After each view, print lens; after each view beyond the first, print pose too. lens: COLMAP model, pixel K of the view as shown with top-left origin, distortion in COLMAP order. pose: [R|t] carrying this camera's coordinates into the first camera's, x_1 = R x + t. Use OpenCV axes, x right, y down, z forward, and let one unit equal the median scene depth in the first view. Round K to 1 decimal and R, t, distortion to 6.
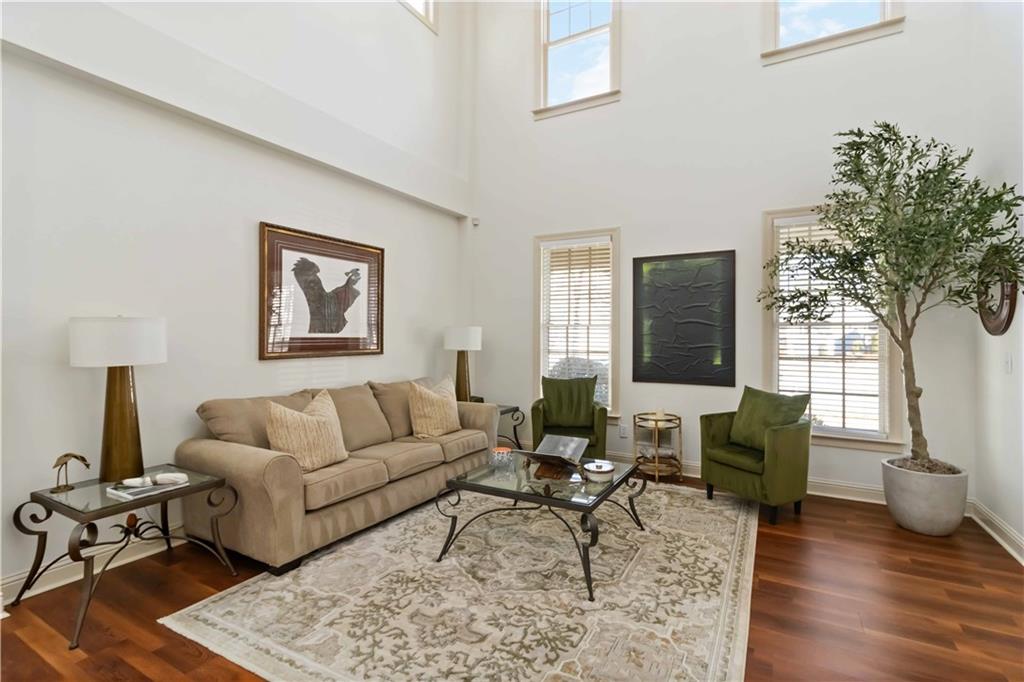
lens RADIAL K [[473.7, 0, 512.2], [0, 473.7, 337.9], [0, 0, 1]] dist [0.004072, 0.000981]
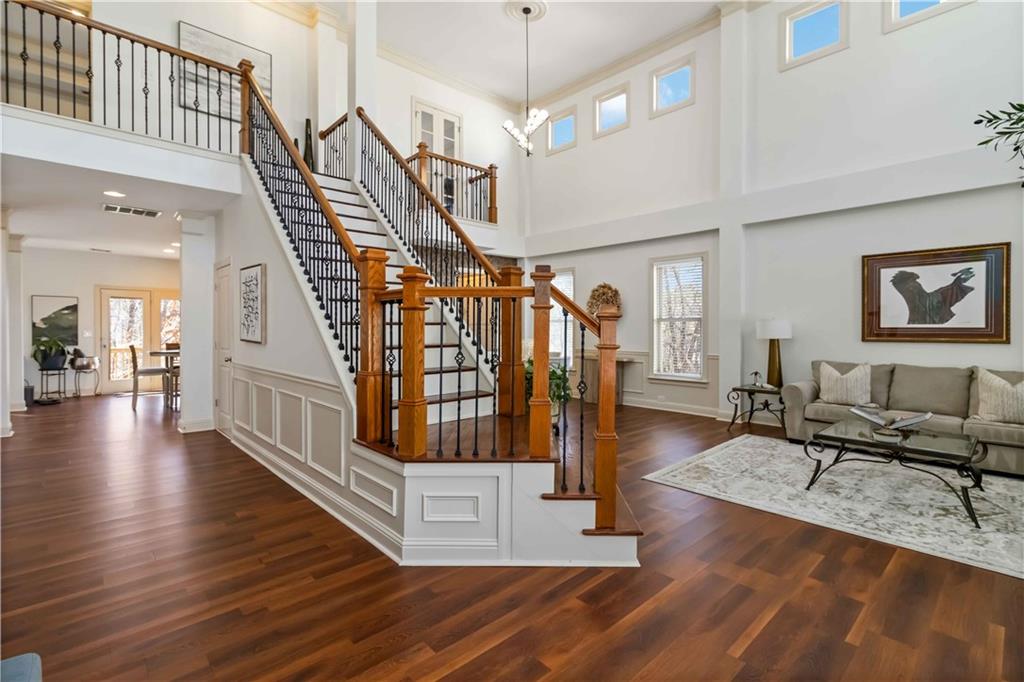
lens RADIAL K [[473.7, 0, 511.1], [0, 473.7, 334.0], [0, 0, 1]] dist [0.004072, 0.000981]
pose [[-0.323272, 0.010143, -0.946252, 1.330112], [-0.004121, 0.999918, 0.012126, 0.006493], [0.946297, 0.007819, -0.323204, 0.374305]]
